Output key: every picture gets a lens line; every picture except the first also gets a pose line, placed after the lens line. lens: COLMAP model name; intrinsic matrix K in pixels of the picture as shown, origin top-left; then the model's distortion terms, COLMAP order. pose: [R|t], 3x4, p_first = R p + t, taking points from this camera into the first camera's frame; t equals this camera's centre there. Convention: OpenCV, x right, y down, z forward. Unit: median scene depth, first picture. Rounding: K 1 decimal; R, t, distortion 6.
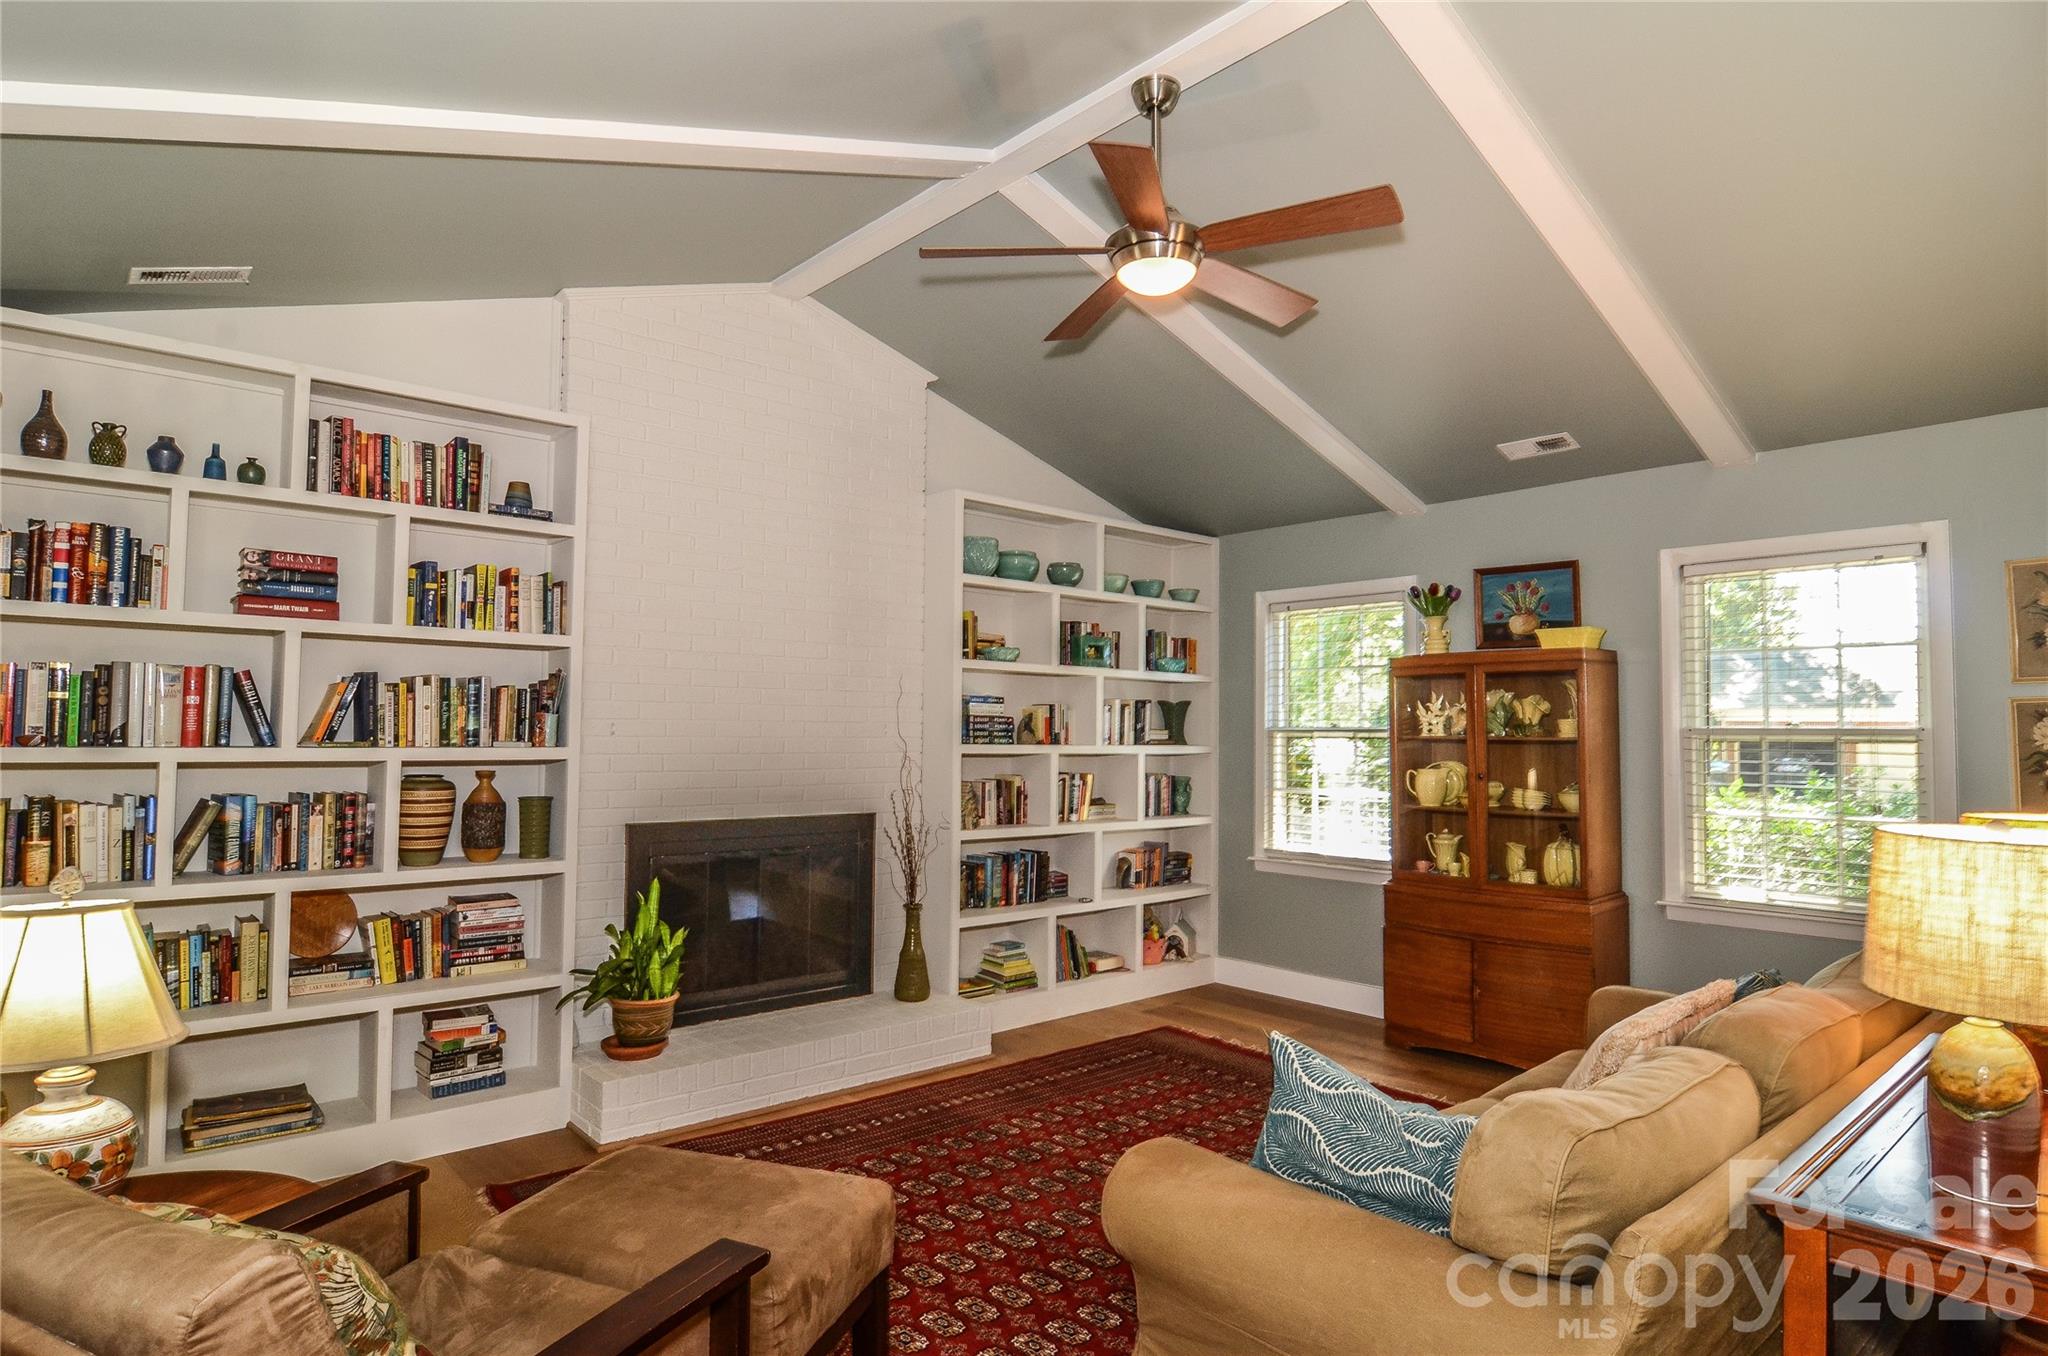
lens RADIAL K [[1103.1, 0, 1024.9], [0, 1103.1, 684.9], [0, 0, 1]] dist [-0.017493, -0.000513]
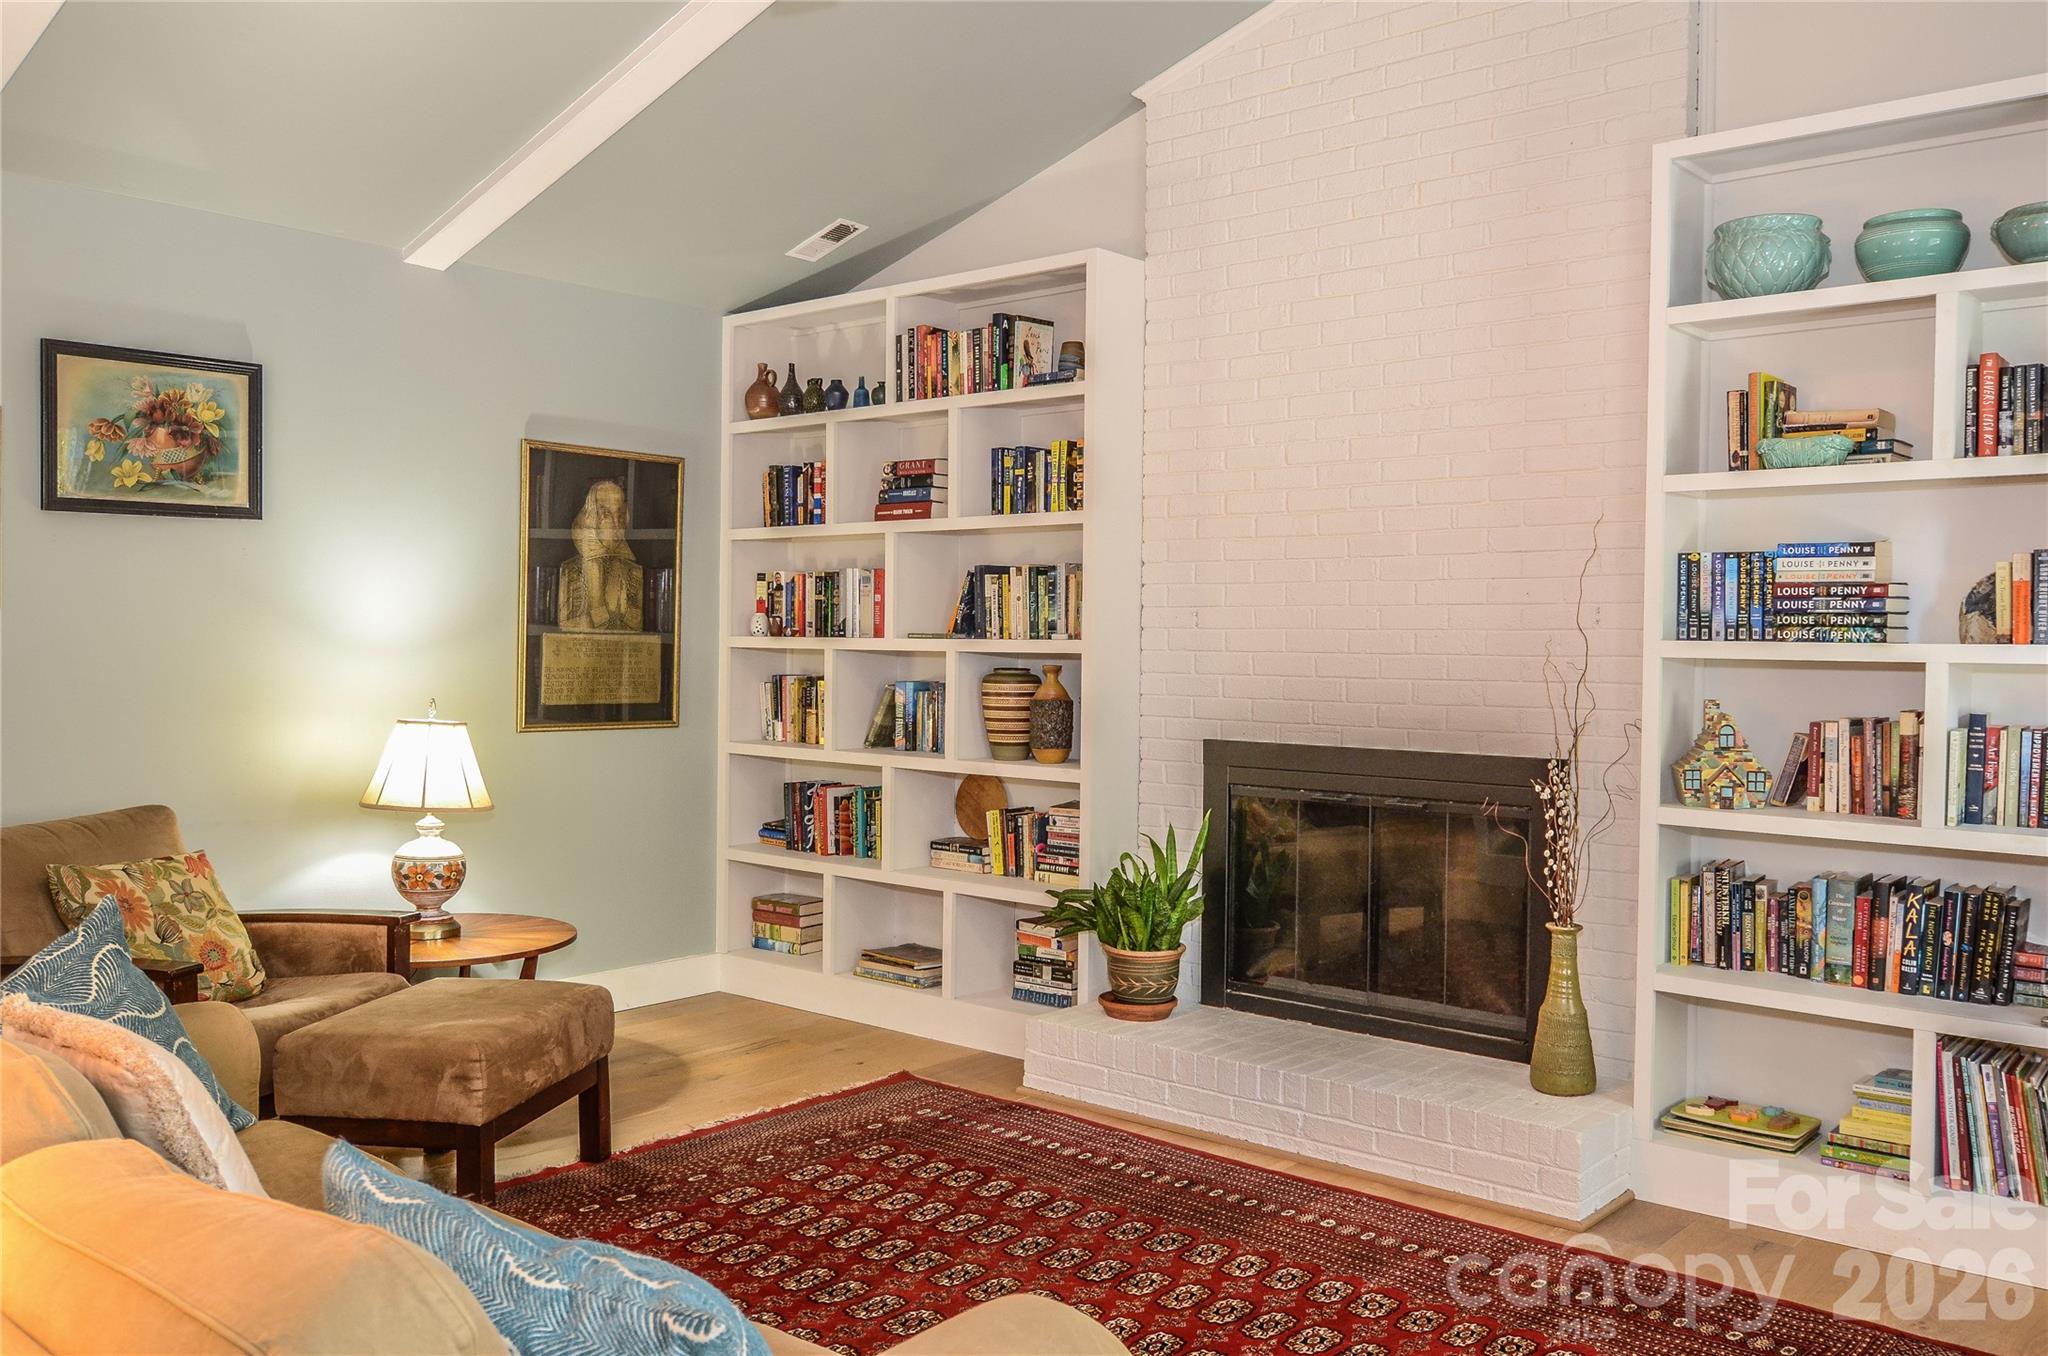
lens RADIAL K [[1705.3, 0, 1021.3], [0, 1705.3, 665.6], [0, 0, 1]] dist [0.008316, 0.000761]
pose [[0.126551, 0.015462, -0.991840, 0.941679], [0.043645, 0.998823, 0.021140, 0.047749], [0.991000, -0.045964, 0.125727, 0.808308]]
